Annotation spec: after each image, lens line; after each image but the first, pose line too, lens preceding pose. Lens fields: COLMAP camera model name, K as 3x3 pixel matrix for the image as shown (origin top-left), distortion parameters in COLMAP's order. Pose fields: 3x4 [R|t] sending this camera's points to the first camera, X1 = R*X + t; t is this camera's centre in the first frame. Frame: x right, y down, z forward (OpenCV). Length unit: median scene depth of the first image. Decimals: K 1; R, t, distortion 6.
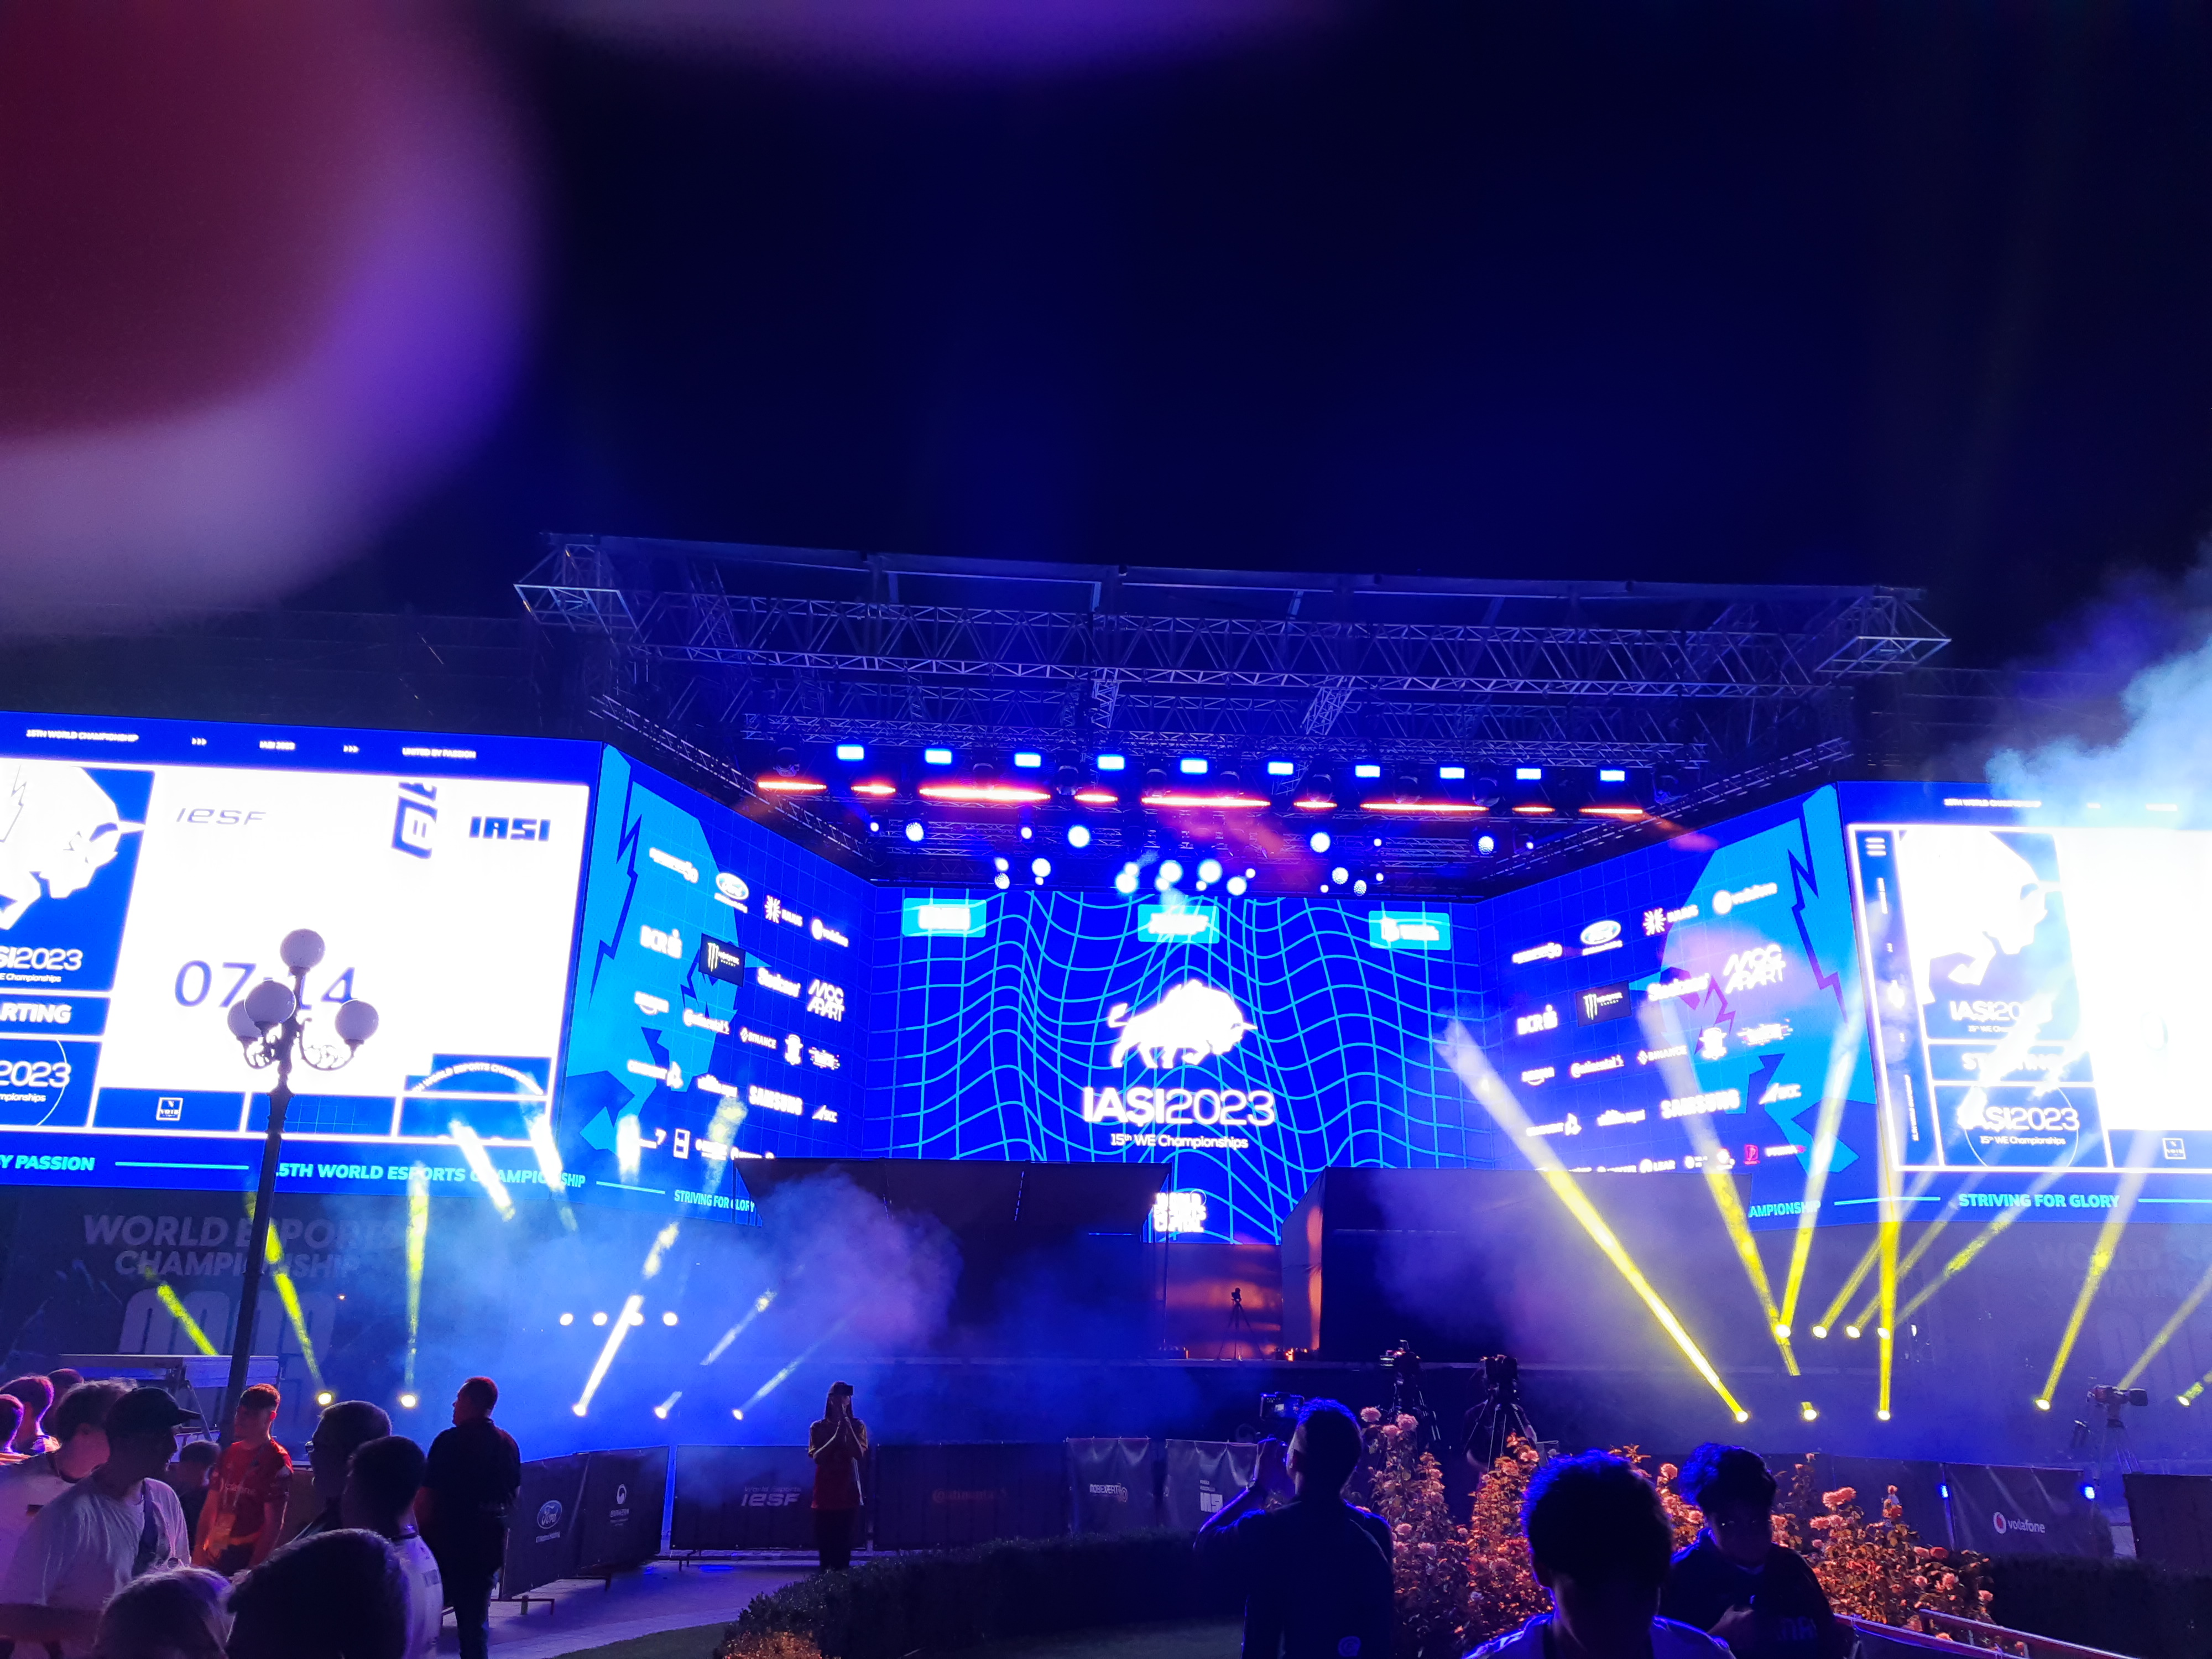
lens RADIAL K [[1671.0, 0, 1106.0], [0, 1671.0, 829.5], [0, 0, 1]] dist [0.004825, -0.006514]
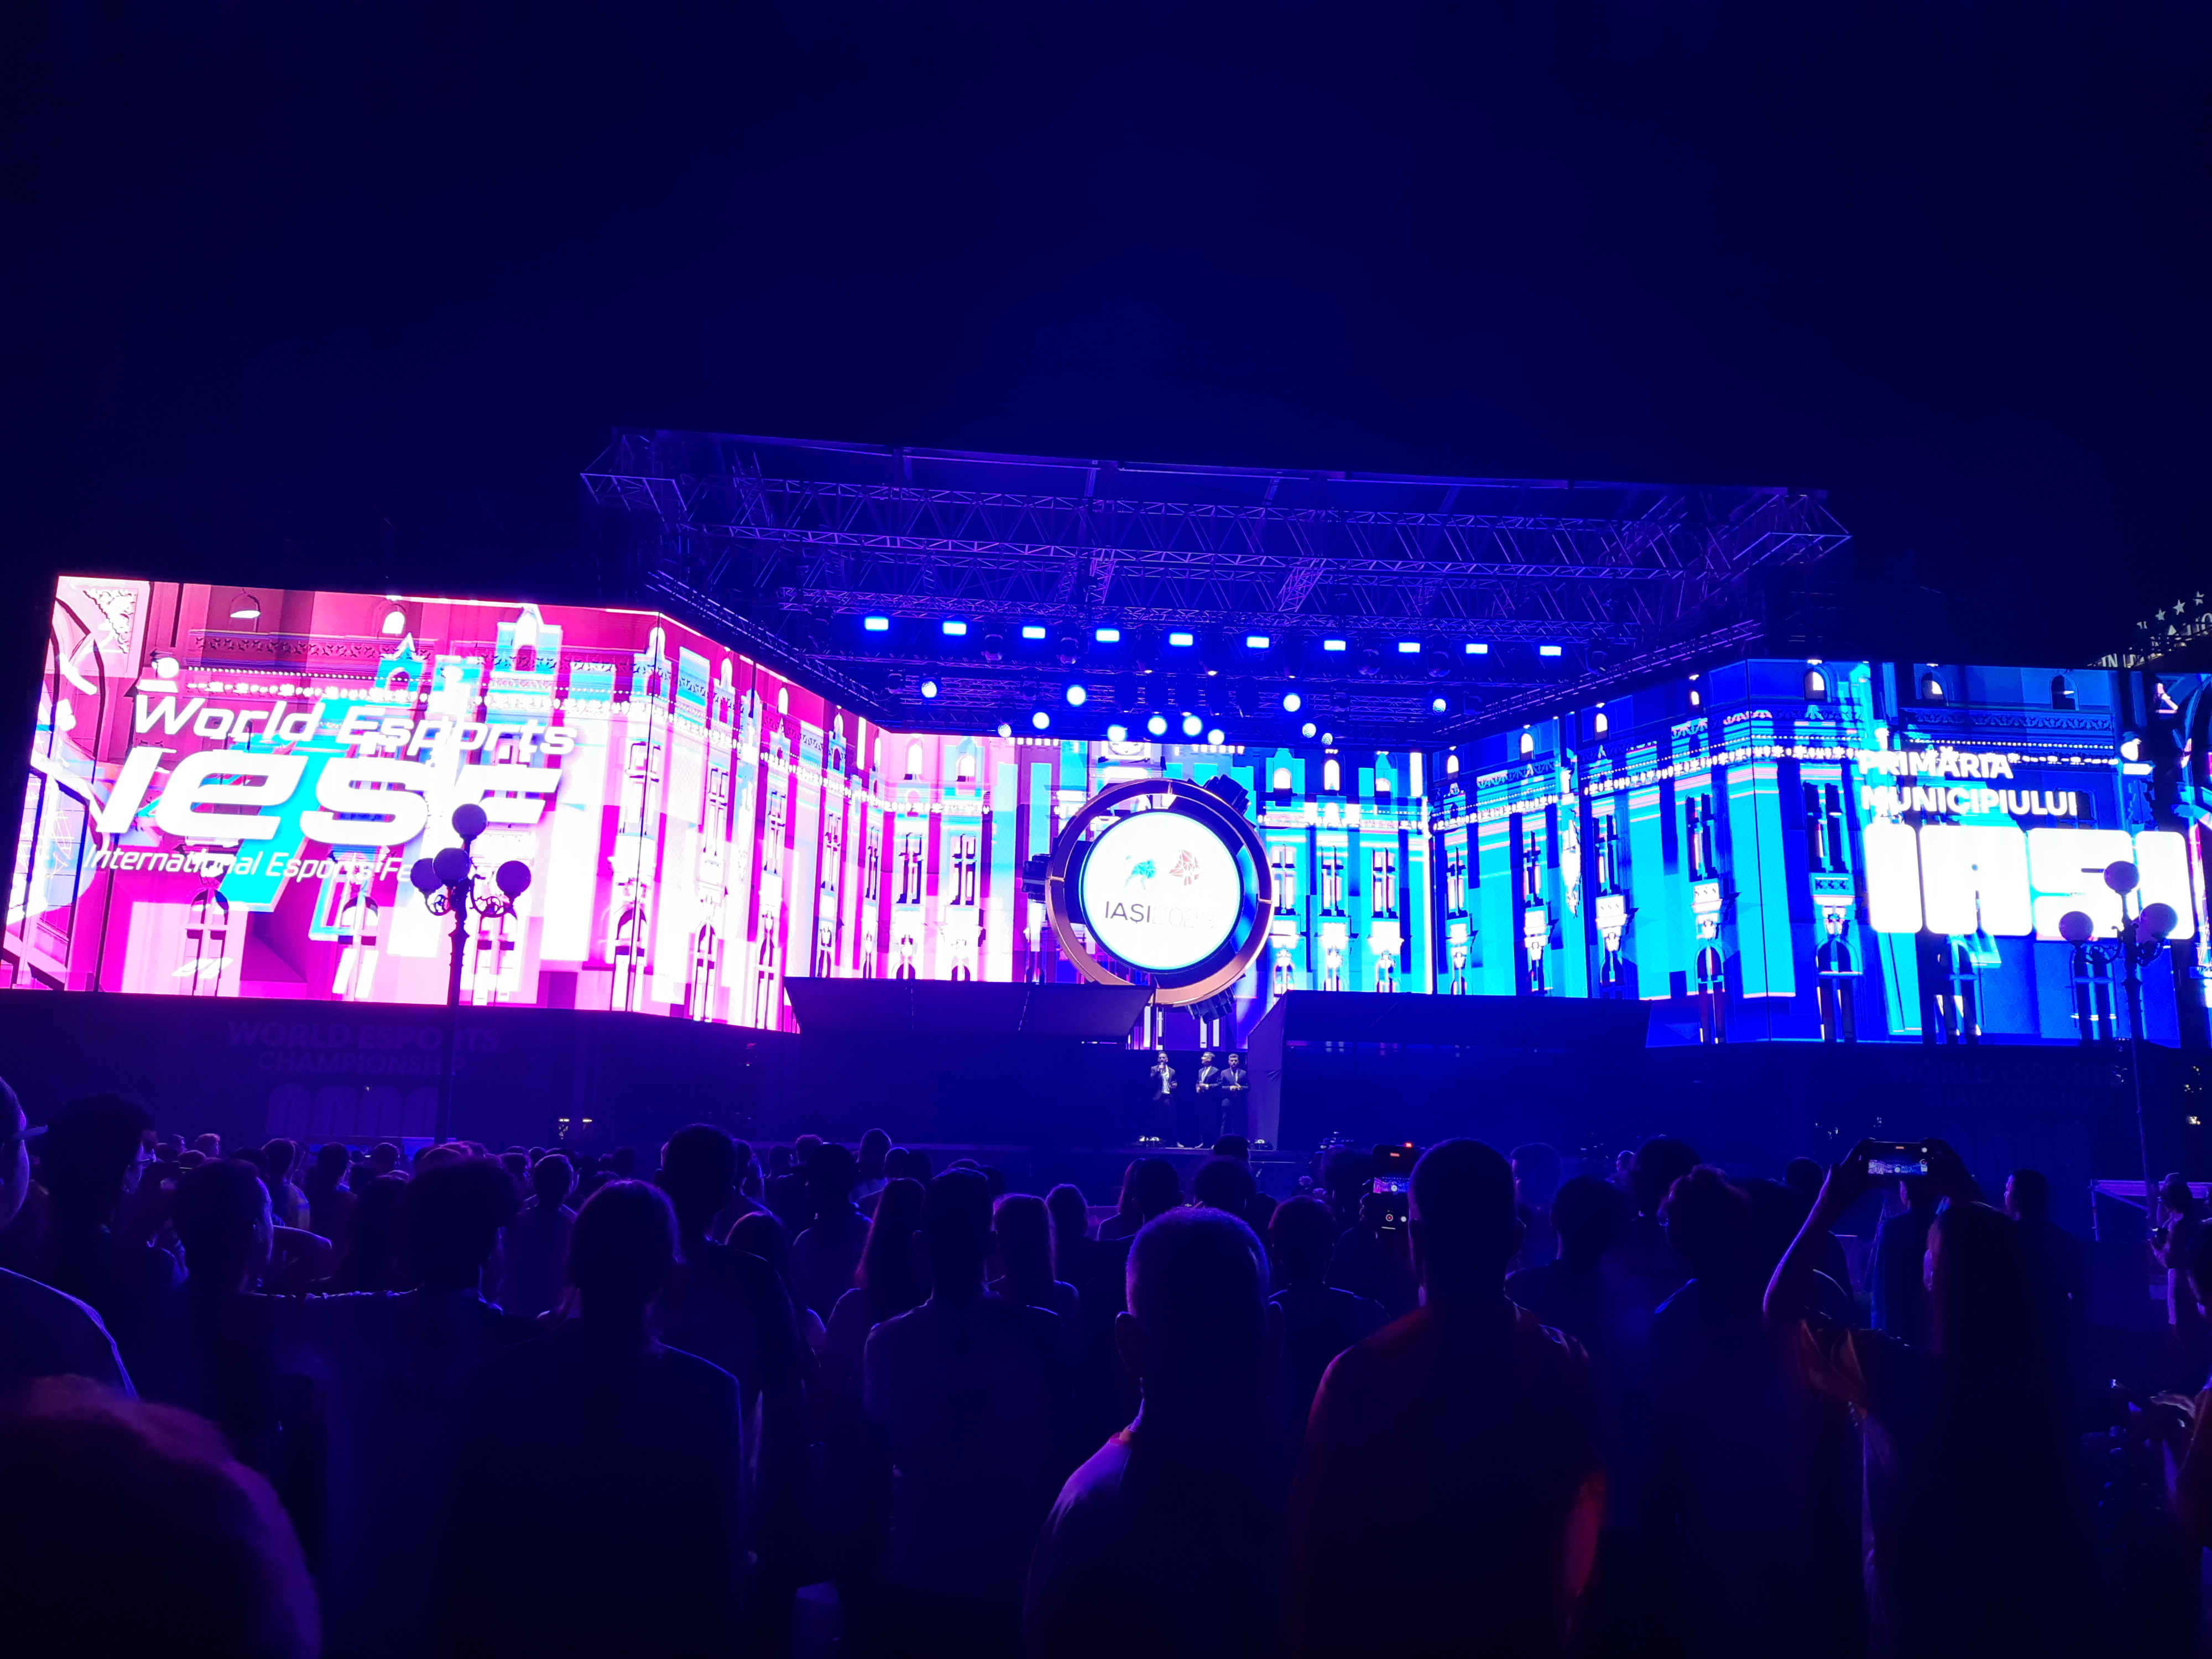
lens RADIAL K [[1689.6, 0, 1106.0], [0, 1689.6, 829.5], [0, 0, 1]] dist [-0.002973, -0.000504]
pose [[0.999826, 0.010869, 0.015140, -0.013359], [-0.012561, 0.993108, 0.116531, -0.040909], [-0.013769, -0.116701, 0.993072, -0.142094]]
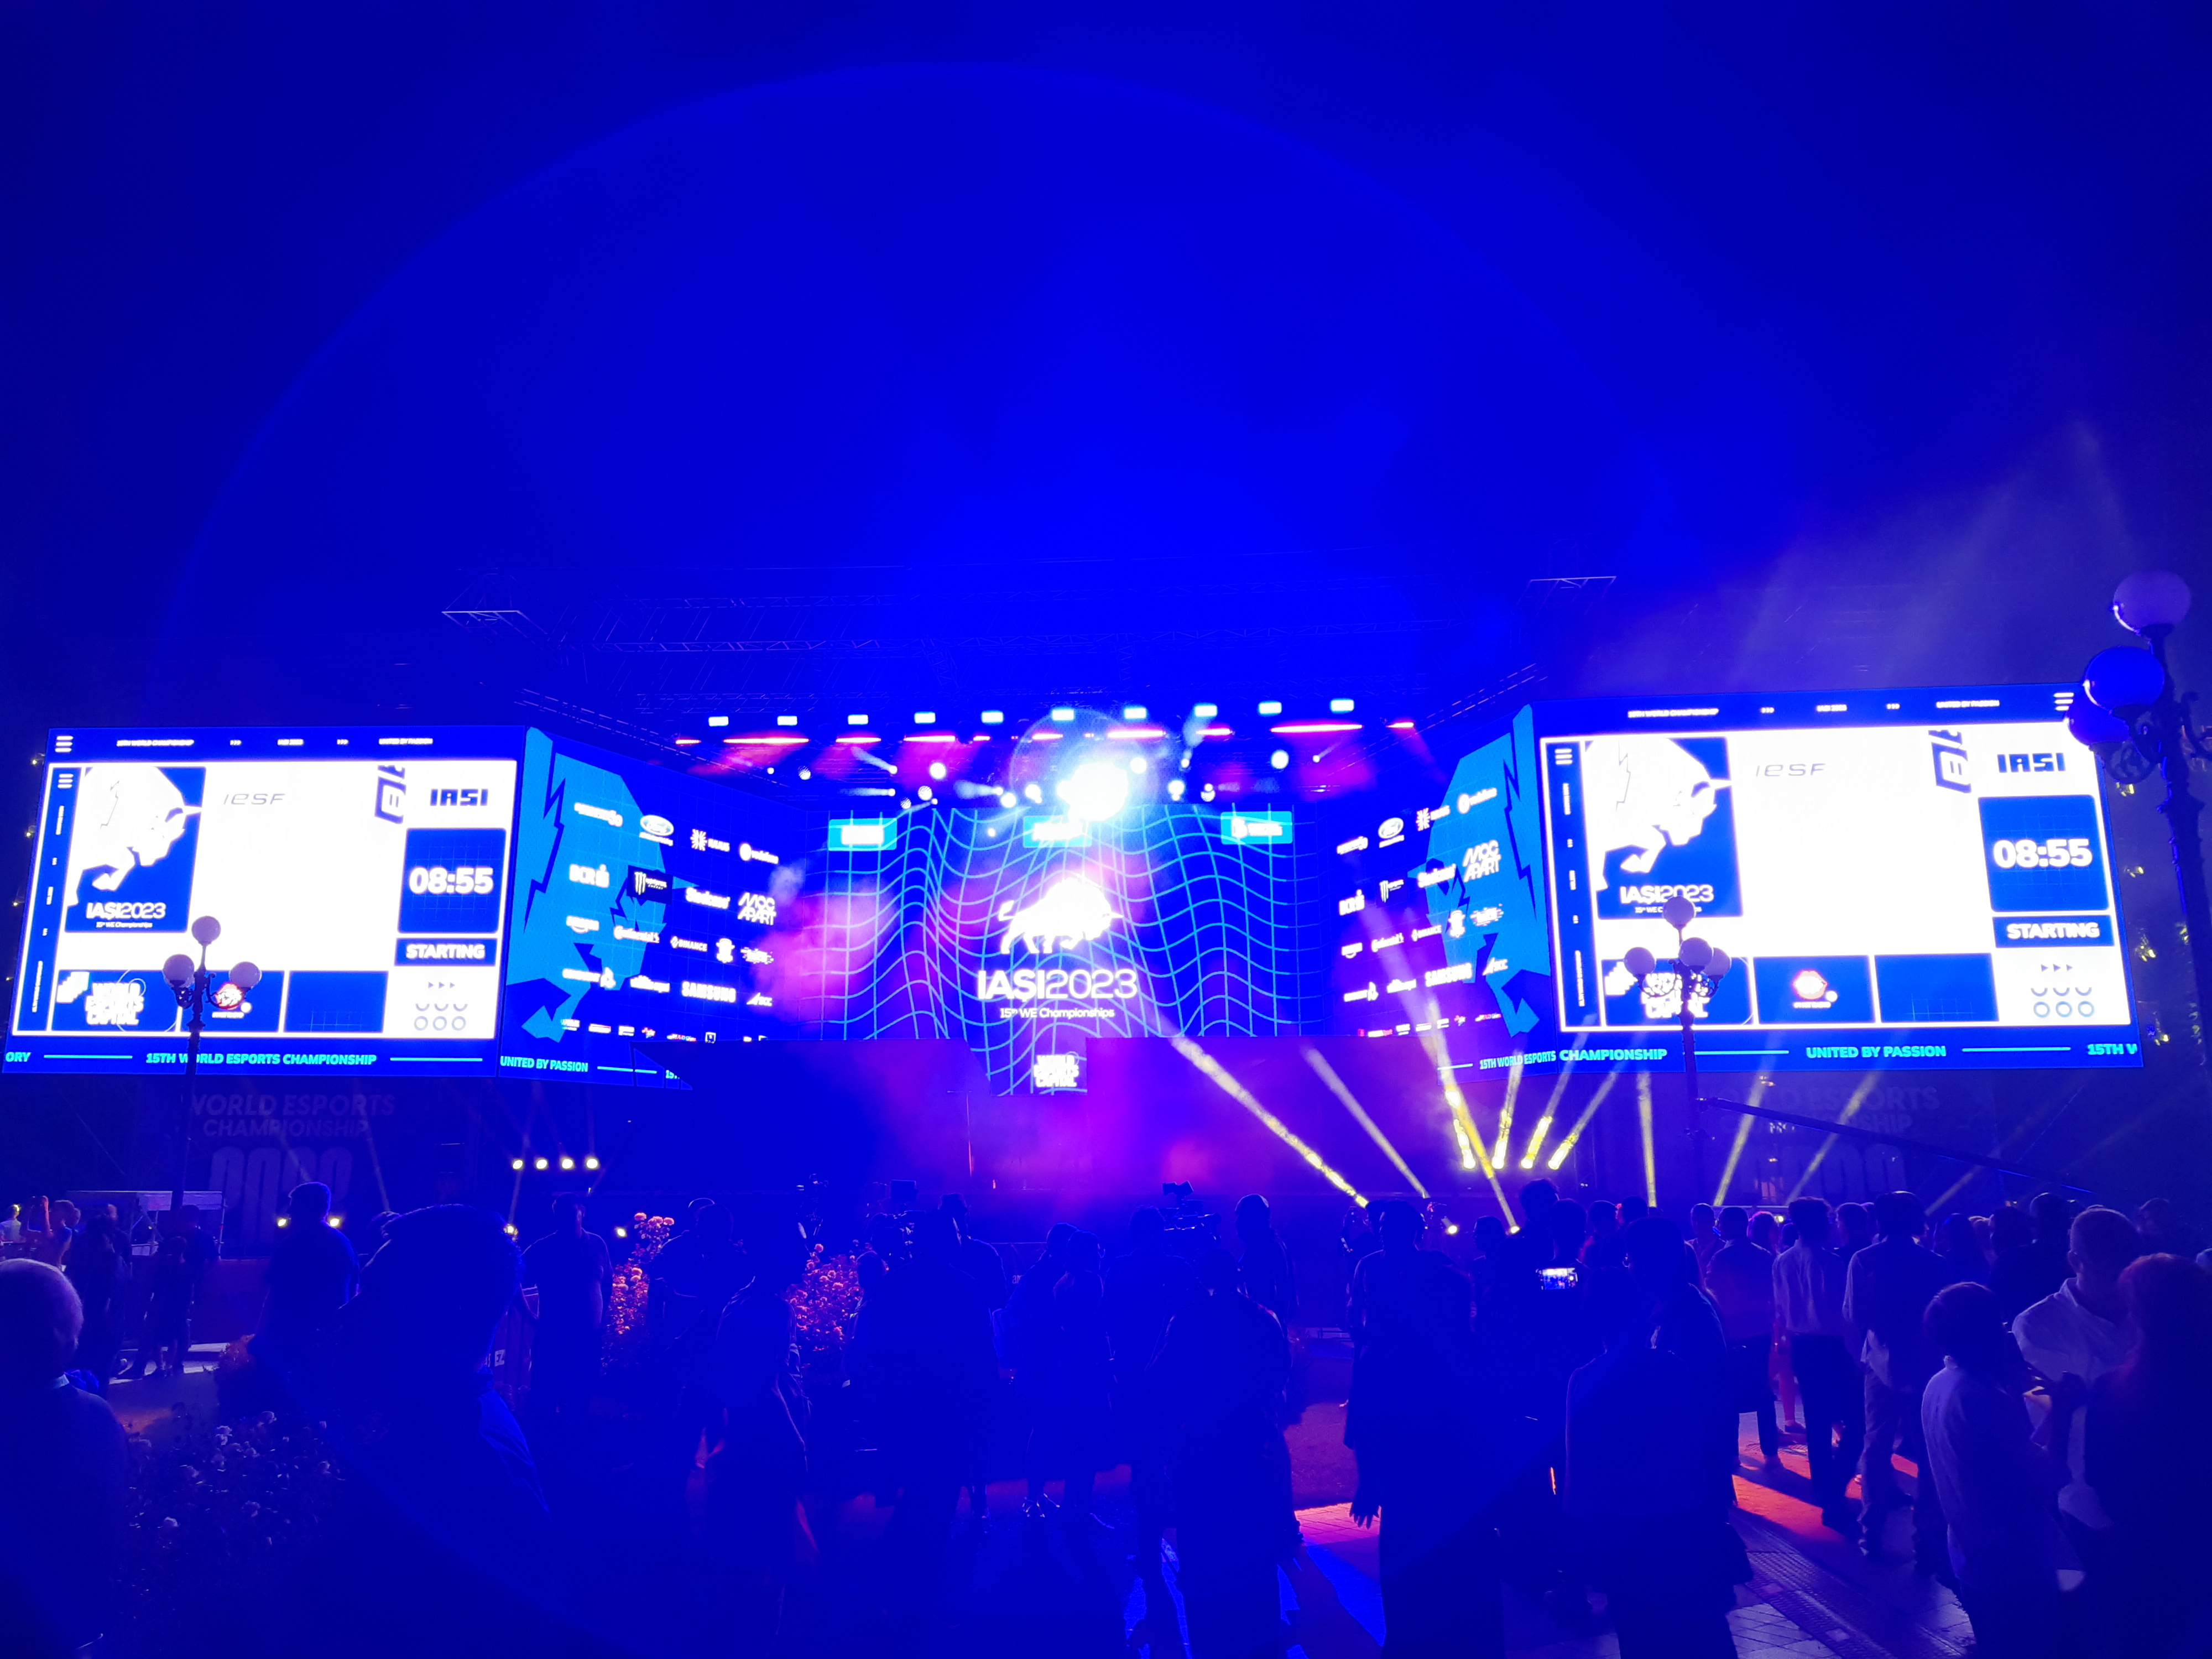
lens RADIAL K [[1689.6, 0, 1106.0], [0, 1689.6, 829.5], [0, 0, 1]] dist [-0.002973, -0.000504]
pose [[0.987878, -0.040783, -0.149782, 0.307231], [0.054794, 0.994375, 0.090637, -0.061083], [0.145243, -0.097746, 0.984556, -0.206103]]
